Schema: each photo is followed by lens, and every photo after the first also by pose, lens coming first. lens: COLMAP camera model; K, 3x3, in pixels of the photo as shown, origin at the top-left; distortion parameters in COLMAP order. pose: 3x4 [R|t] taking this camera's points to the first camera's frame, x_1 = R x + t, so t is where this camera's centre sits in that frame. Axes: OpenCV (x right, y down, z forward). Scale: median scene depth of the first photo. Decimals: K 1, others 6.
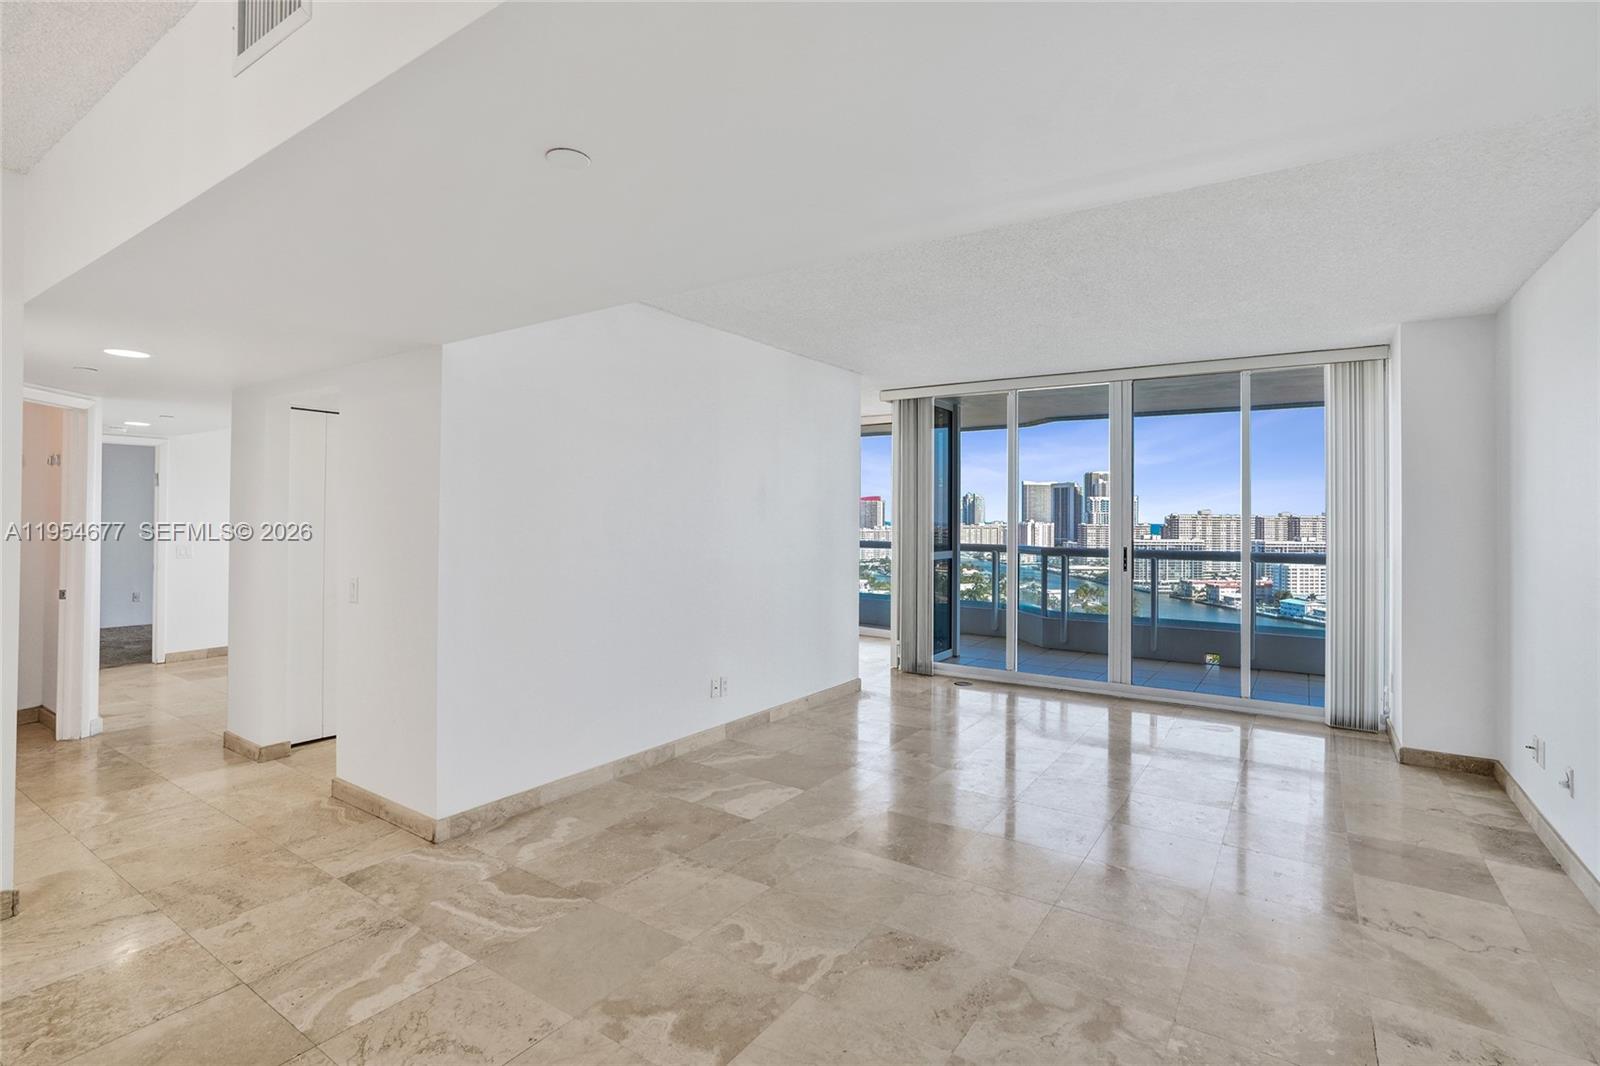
lens RADIAL K [[758.0, 0, 807.4], [0, 758.0, 510.6], [0, 0, 1]] dist [-0.050192, 0.027892]
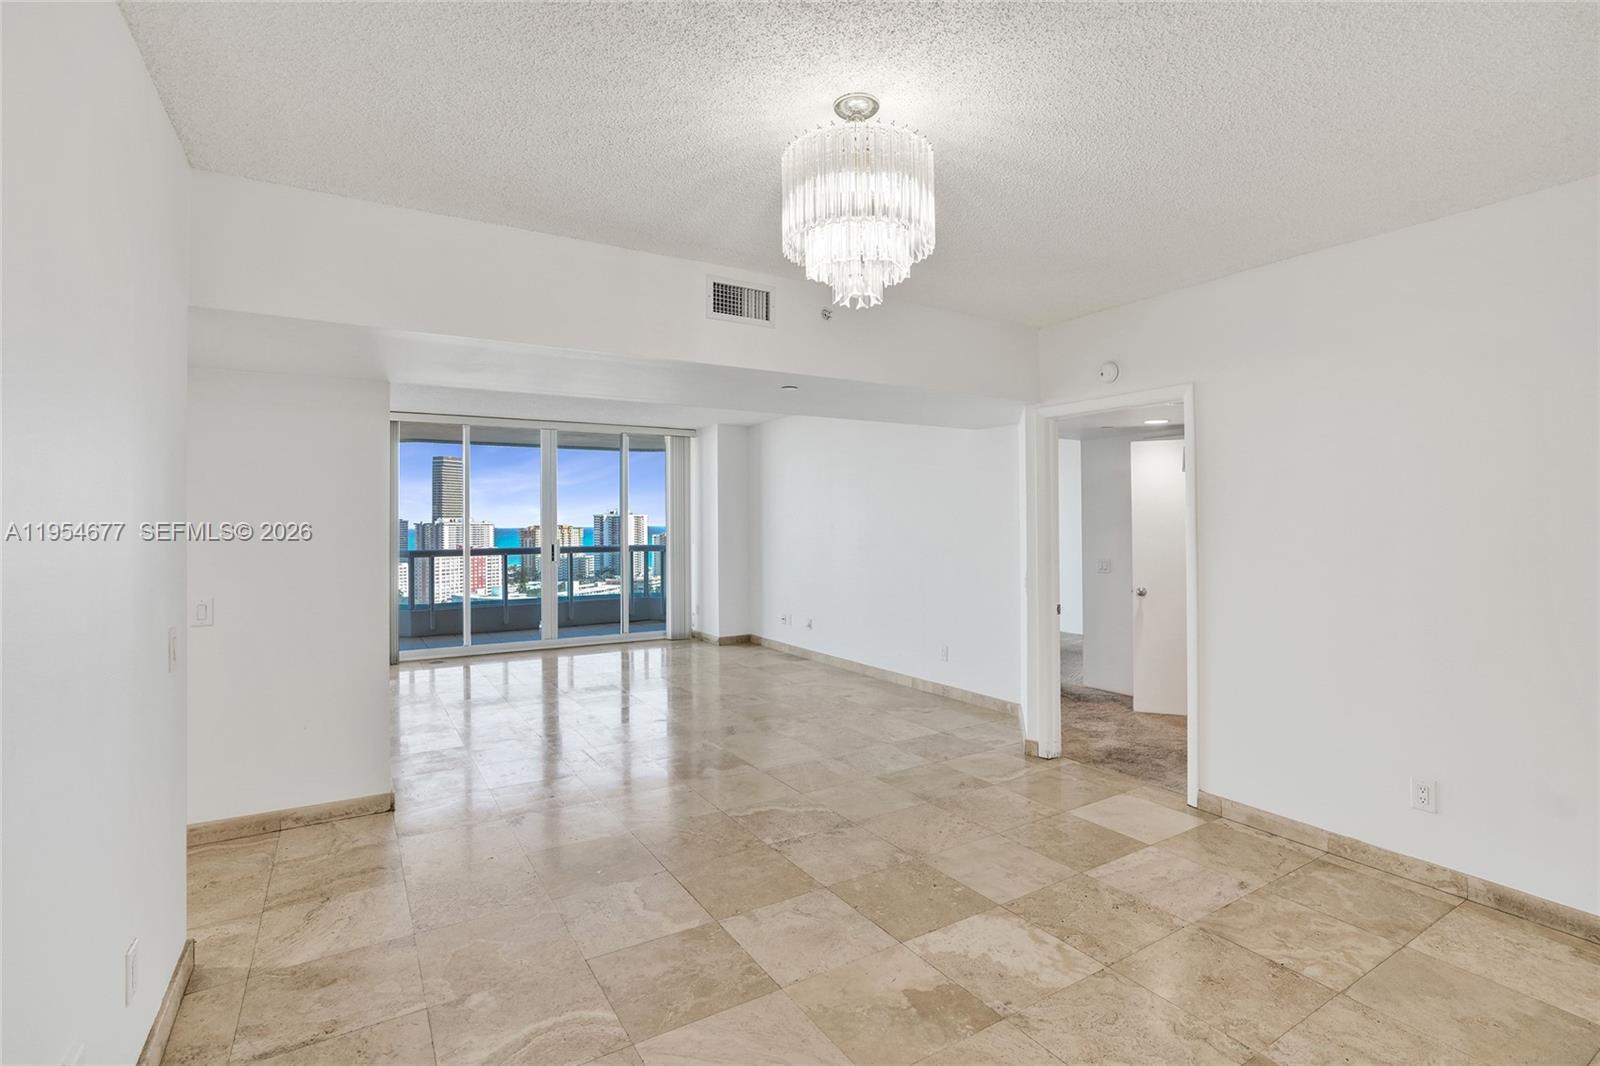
lens RADIAL K [[758.0, 0, 807.4], [0, 758.0, 510.6], [0, 0, 1]] dist [-0.050192, 0.027892]
pose [[0.408002, 0.004089, 0.912972, -0.619511], [0.000929, 0.999988, -0.004894, -0.007458], [-0.912980, 0.002845, 0.407993, -0.031224]]
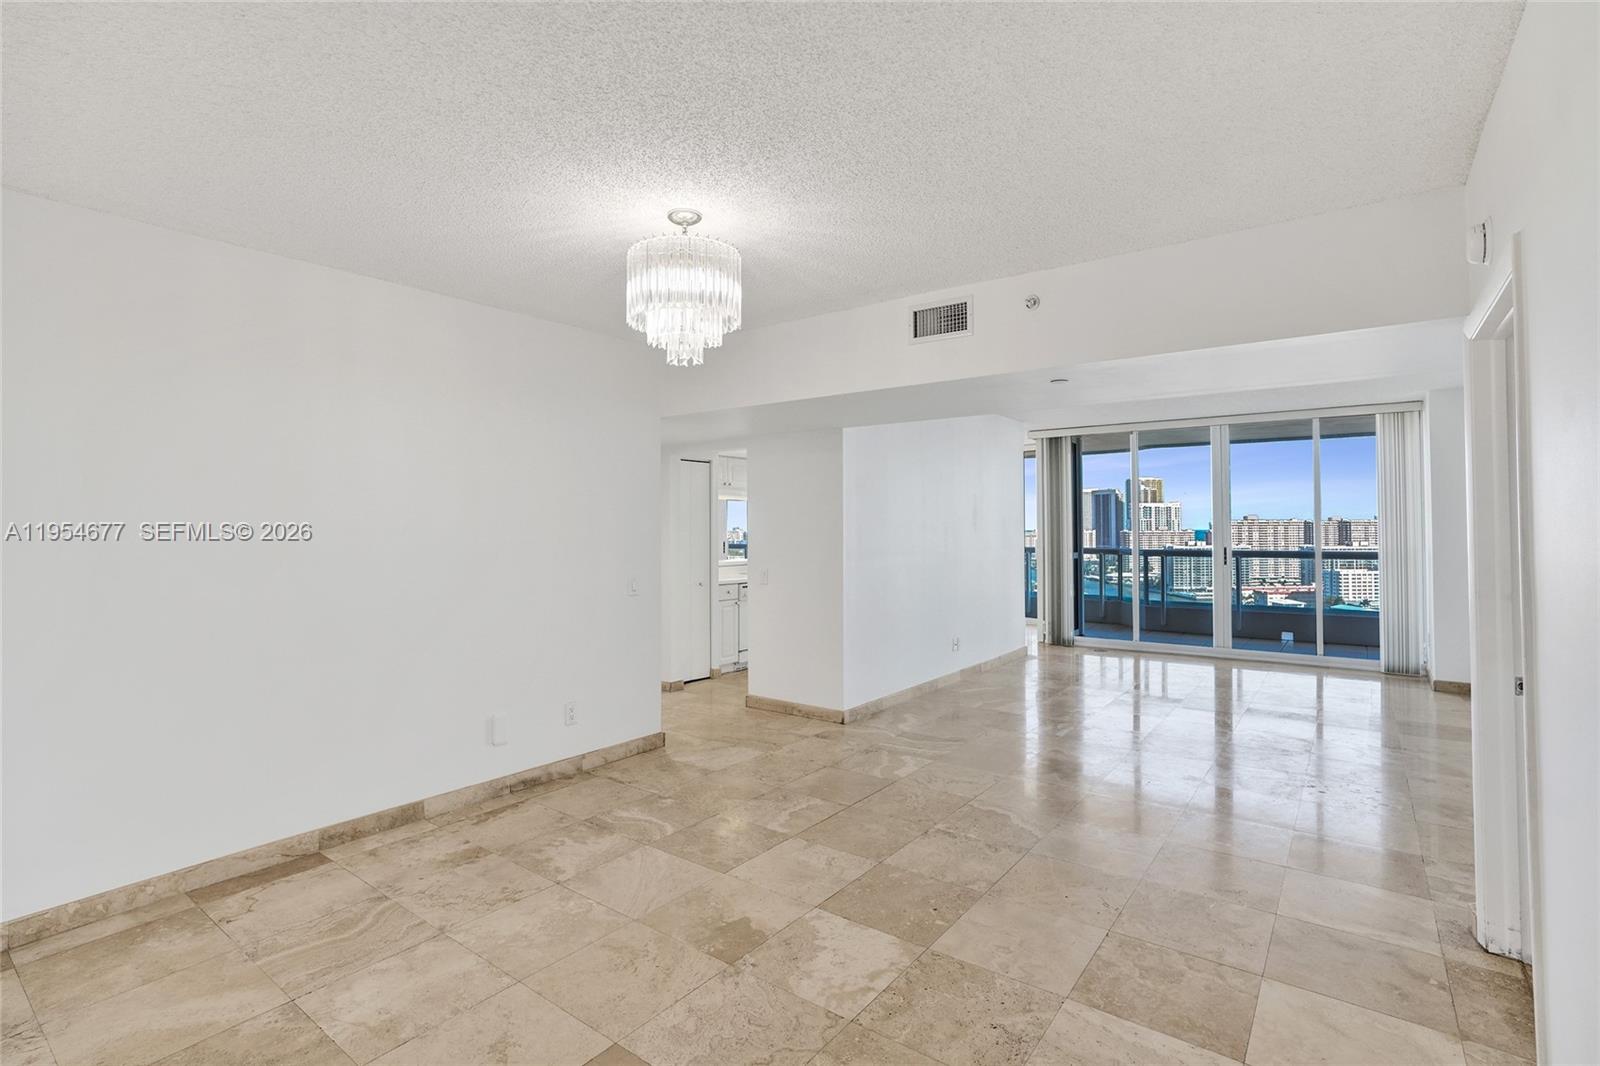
lens RADIAL K [[758.0, 0, 807.4], [0, 758.0, 510.6], [0, 0, 1]] dist [-0.050192, 0.027892]
pose [[0.998847, -0.011527, -0.046598, -0.236770], [0.010918, 0.999852, -0.013306, -0.006592], [0.046745, 0.012782, 0.998825, -0.340646]]
